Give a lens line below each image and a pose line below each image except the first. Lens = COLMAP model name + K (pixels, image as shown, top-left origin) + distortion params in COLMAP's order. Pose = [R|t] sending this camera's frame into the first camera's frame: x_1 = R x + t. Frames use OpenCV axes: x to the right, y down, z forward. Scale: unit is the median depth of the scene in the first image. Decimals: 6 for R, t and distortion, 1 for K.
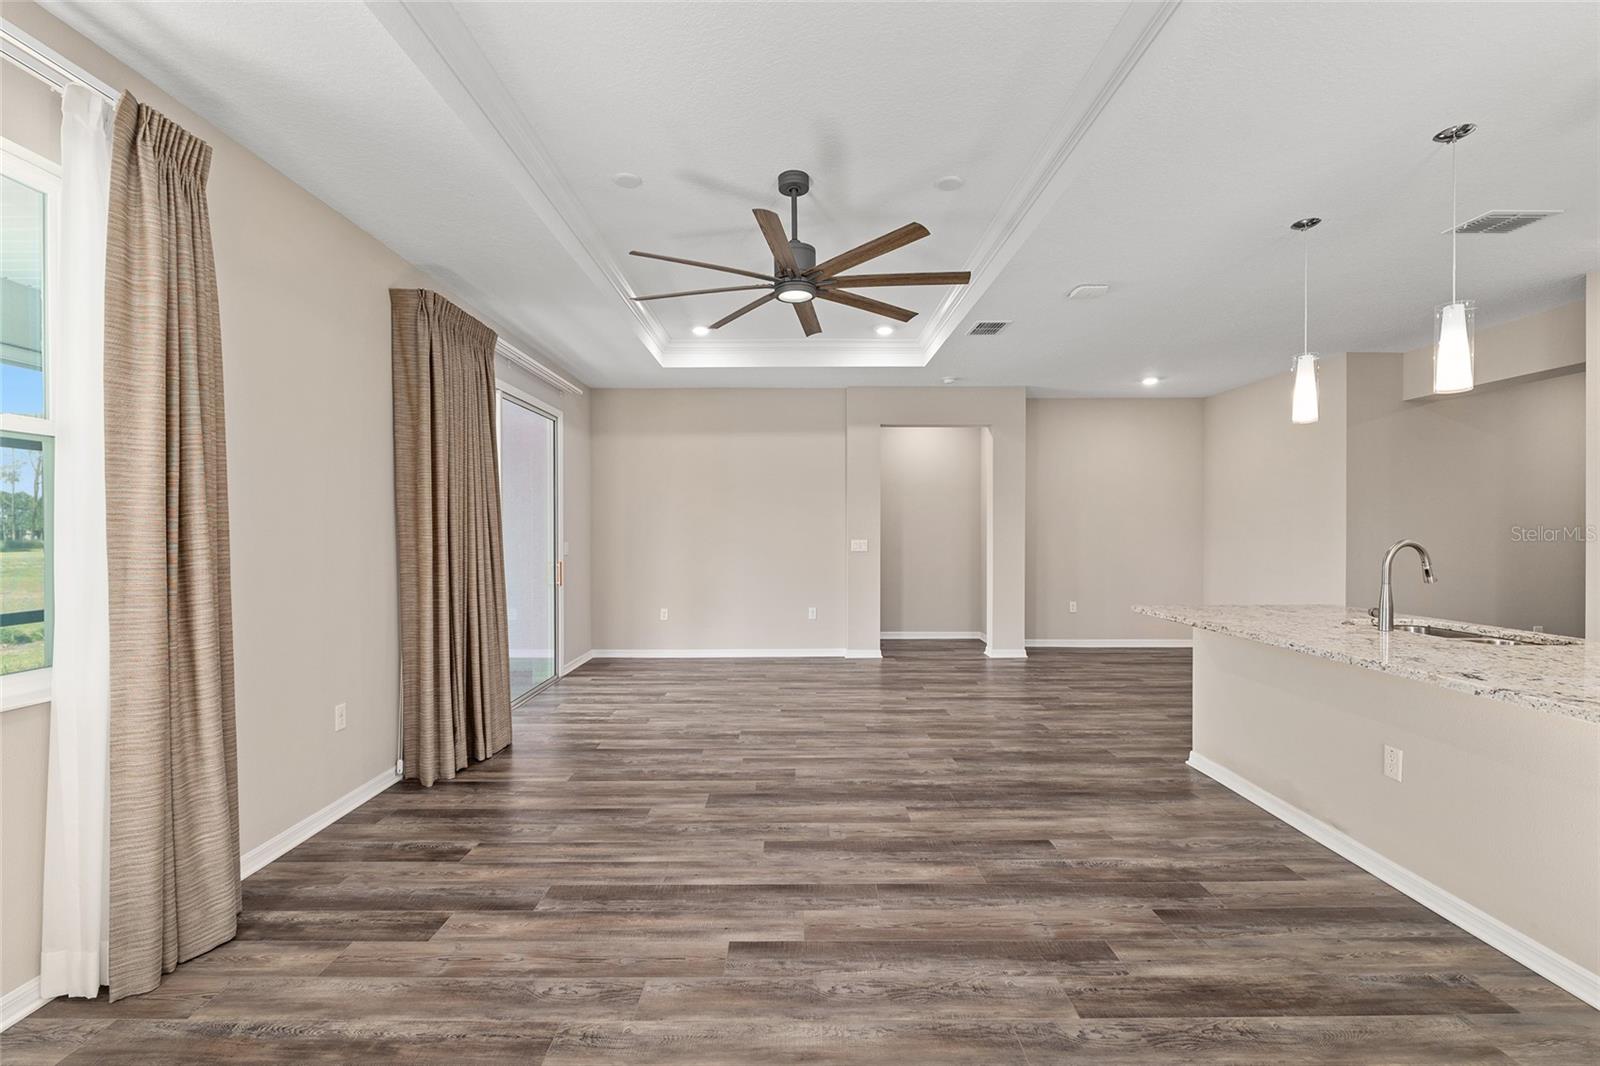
lens RADIAL K [[688.9, 0, 796.2], [0, 688.9, 531.3], [0, 0, 1]] dist [-0.005016, -0.000373]
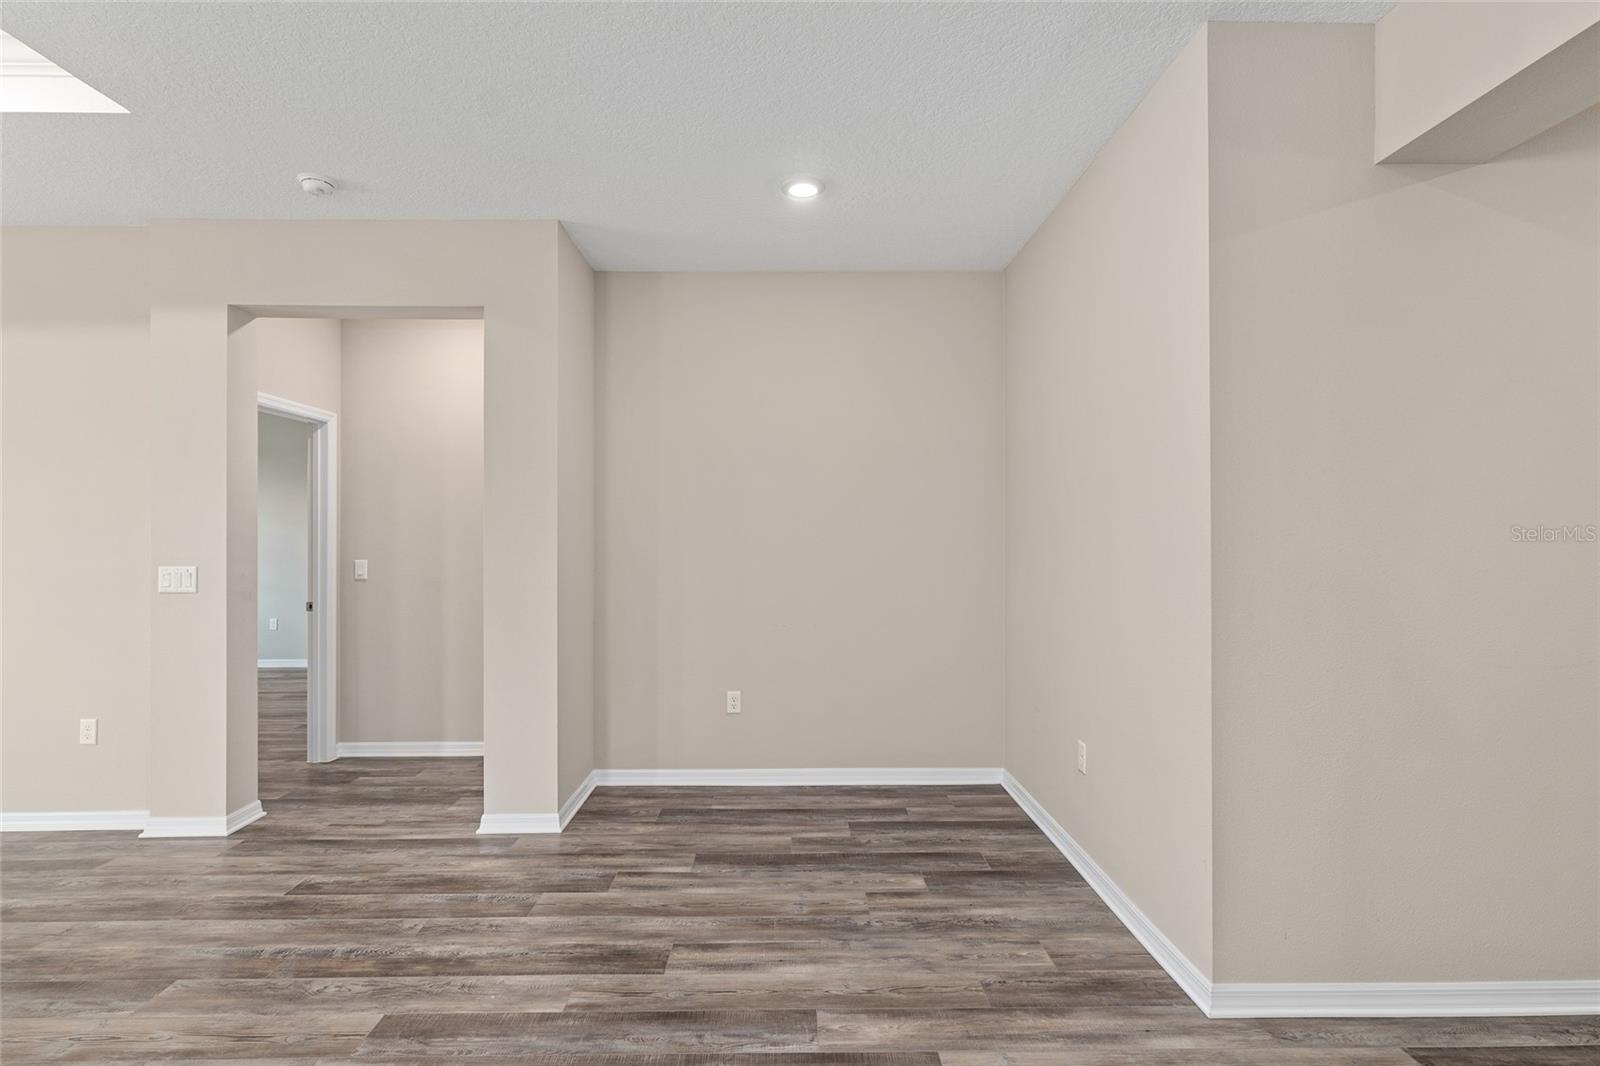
lens RADIAL K [[753.5, 0, 800.0], [0, 753.5, 533.0], [0, 0, 1]] dist [-0.000802, 0.000038]
pose [[0.999855, 0.000418, 0.017043, 1.025968], [-0.000288, 0.999971, -0.007626, -0.011401], [-0.017046, 0.007620, 0.999826, 1.090244]]
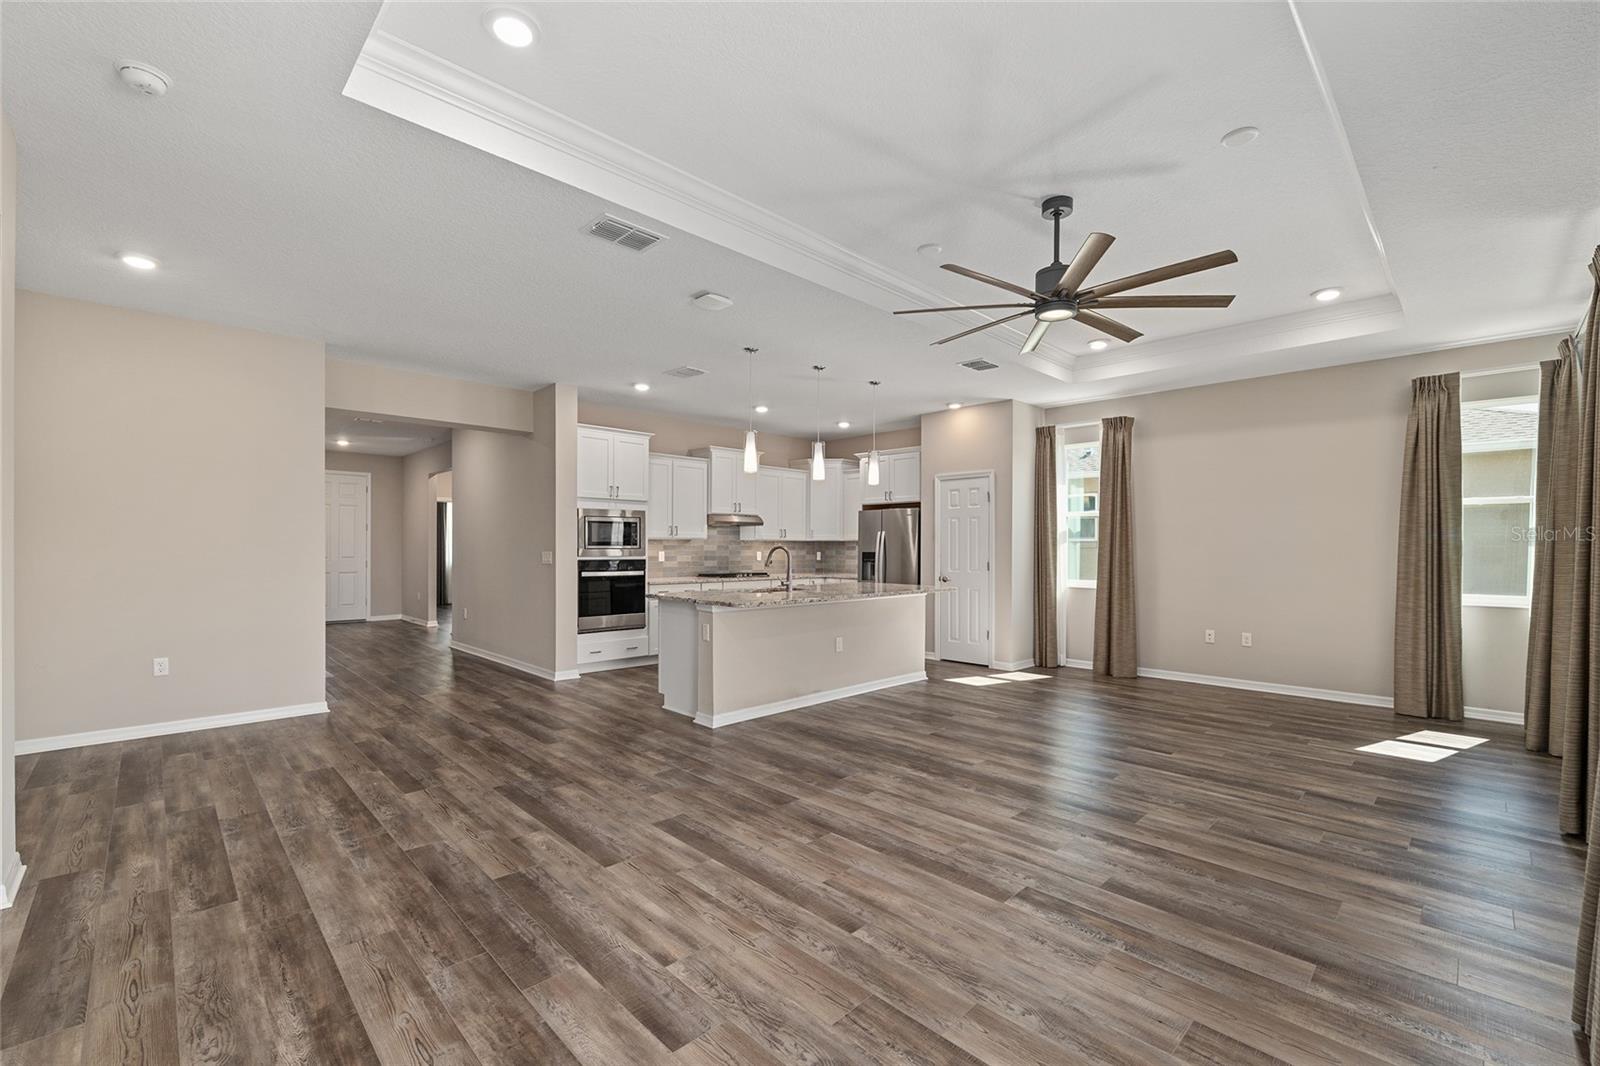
lens RADIAL K [[669.9, 0, 796.6], [0, 669.9, 553.2], [0, 0, 1]] dist [-0.011271, 0.000218]
pose [[-0.695190, -0.007557, 0.718786, -0.466314], [-0.000441, 0.999949, 0.010087, 0.012068], [-0.718826, 0.006696, -0.695158, 2.014645]]
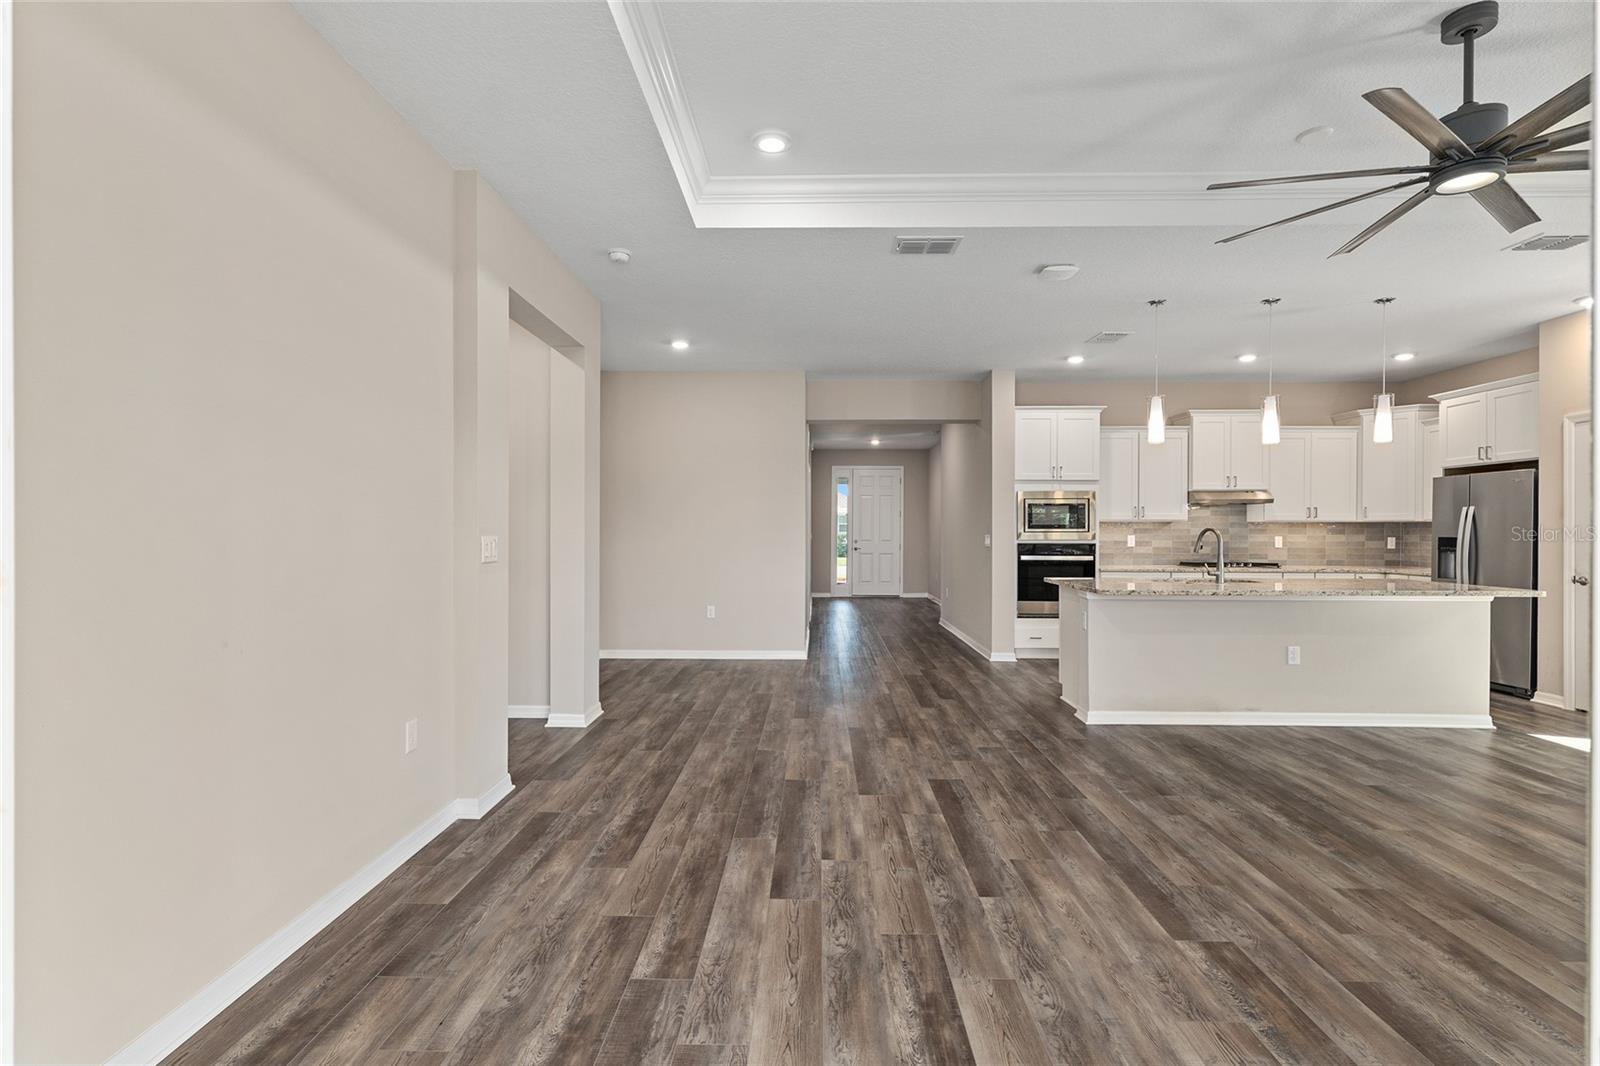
lens RADIAL K [[744.5, 0, 800.0], [0, 744.5, 533.0], [0, 0, 1]] dist [0.000422, -0.000095]
pose [[0.028160, -0.000614, 0.999603, -0.799877], [0.000022, 1.000000, 0.000614, 0.021037], [-0.999603, 0.000004, 0.028160, 1.683307]]
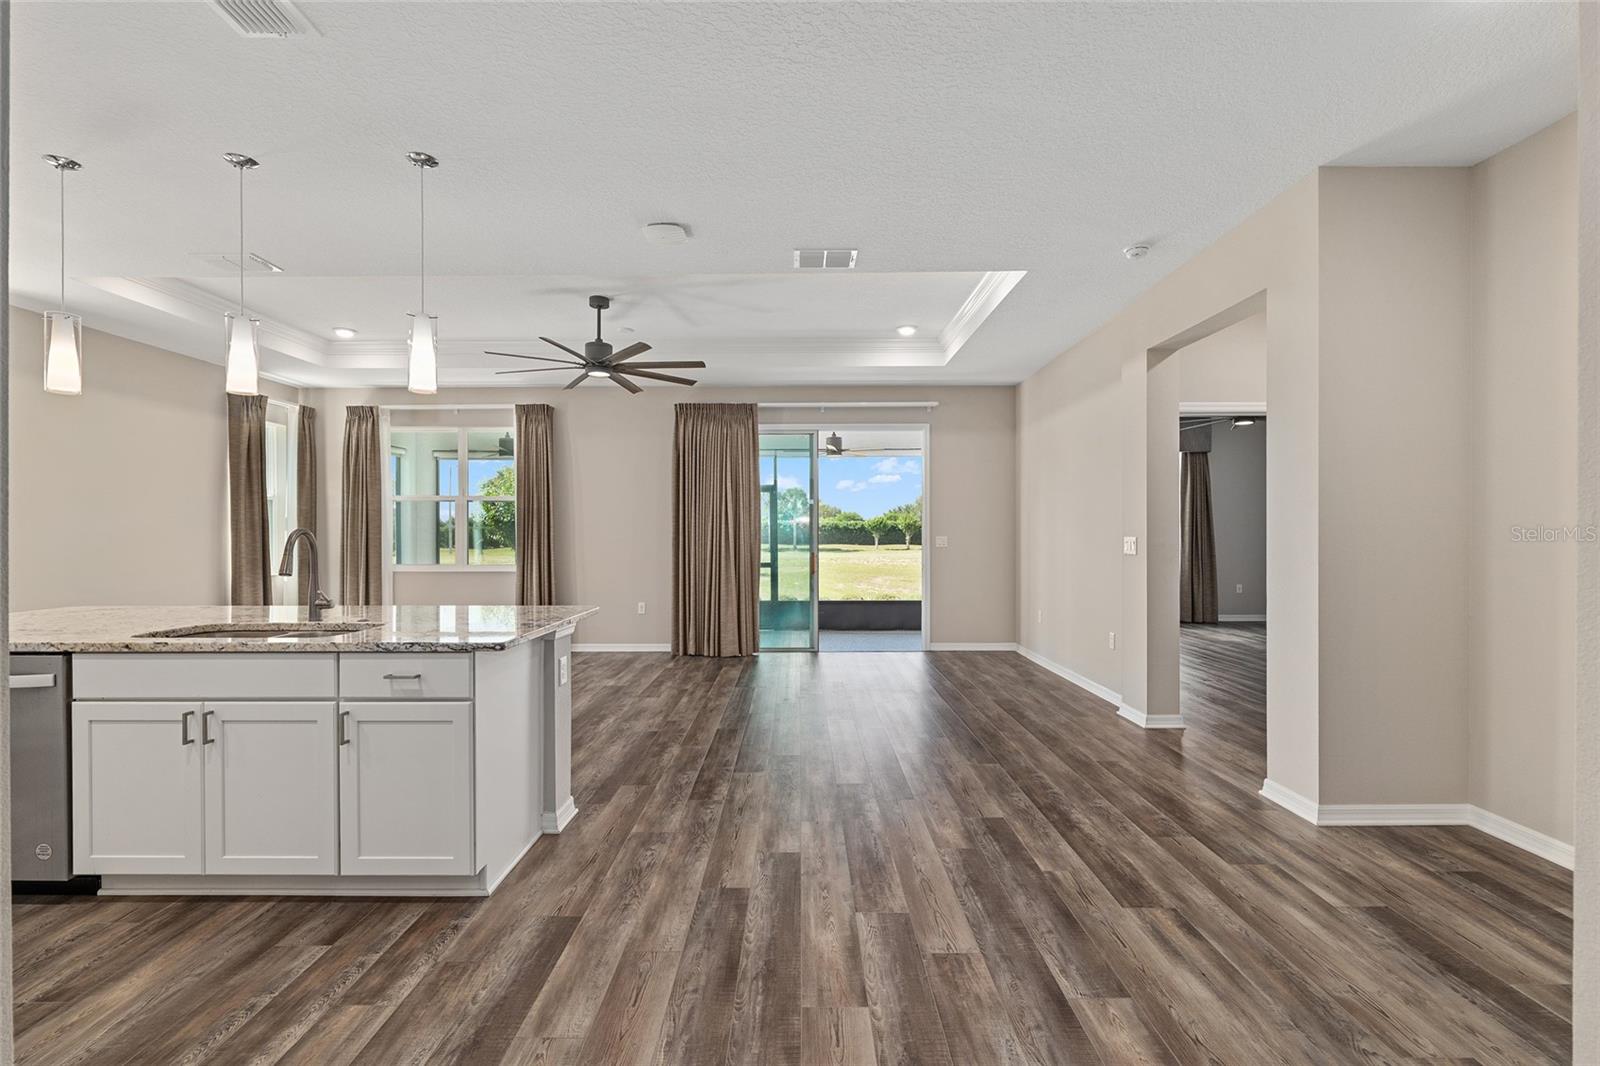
lens RADIAL K [[714.3, 0, 796.0], [0, 714.3, 532.2], [0, 0, 1]] dist [-0.003295, -0.000068]
pose [[-0.006363, 0.002729, -0.999976, 1.630750], [0.001534, 0.999995, 0.002719, 0.011893], [0.999979, -0.001517, -0.006367, 1.470149]]
